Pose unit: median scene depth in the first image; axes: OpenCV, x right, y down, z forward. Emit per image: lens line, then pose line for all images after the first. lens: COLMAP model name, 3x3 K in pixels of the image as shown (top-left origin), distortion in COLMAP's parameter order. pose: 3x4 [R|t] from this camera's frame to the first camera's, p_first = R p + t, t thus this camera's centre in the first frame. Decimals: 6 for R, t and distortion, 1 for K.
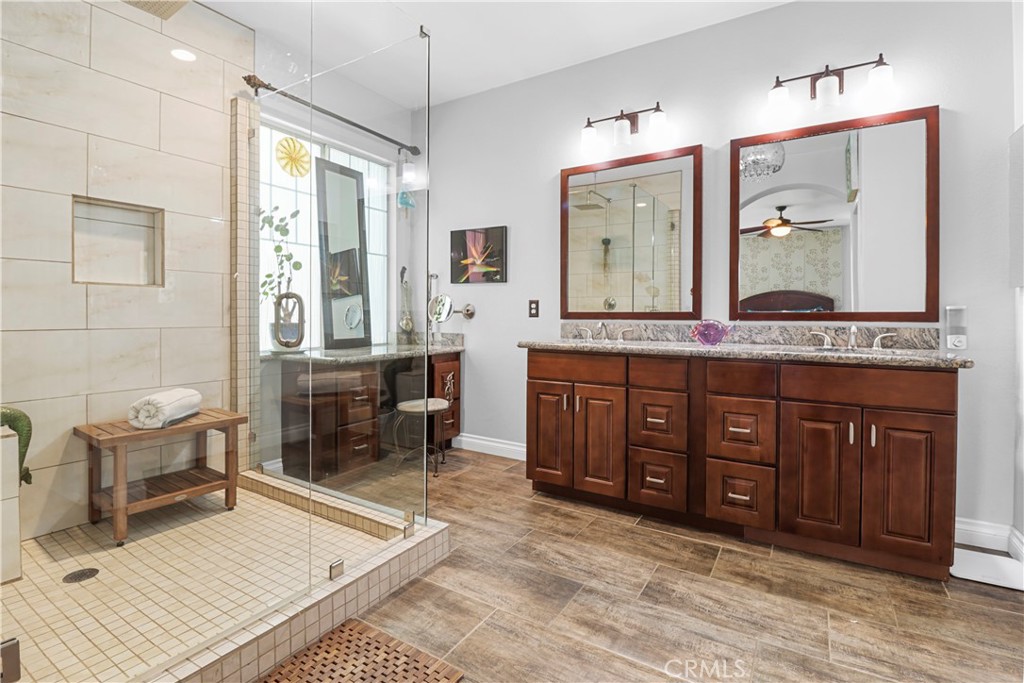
lens RADIAL K [[475.3, 0, 521.3], [0, 475.3, 324.9], [0, 0, 1]] dist [0.000220, -0.012750]
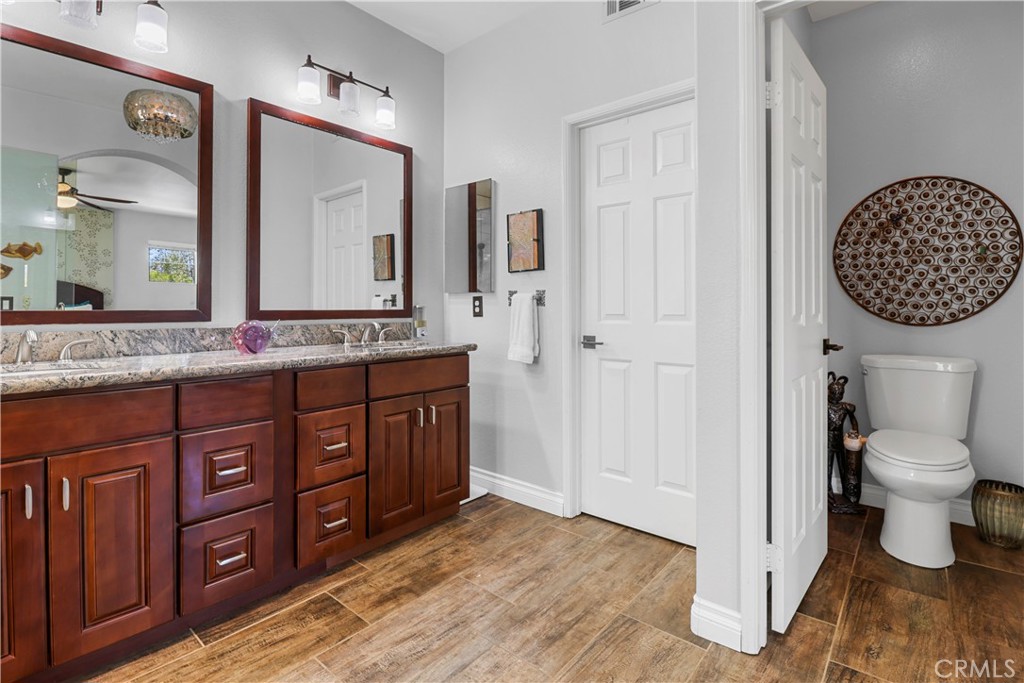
lens RADIAL K [[482.2, 0, 513.2], [0, 482.2, 309.6], [0, 0, 1]] dist [-0.000789, -0.012342]
pose [[0.151369, -0.004214, 0.988468, -0.312670], [0.024101, 0.999709, 0.000571, -0.018901], [-0.988184, 0.023737, 0.151426, 0.461034]]
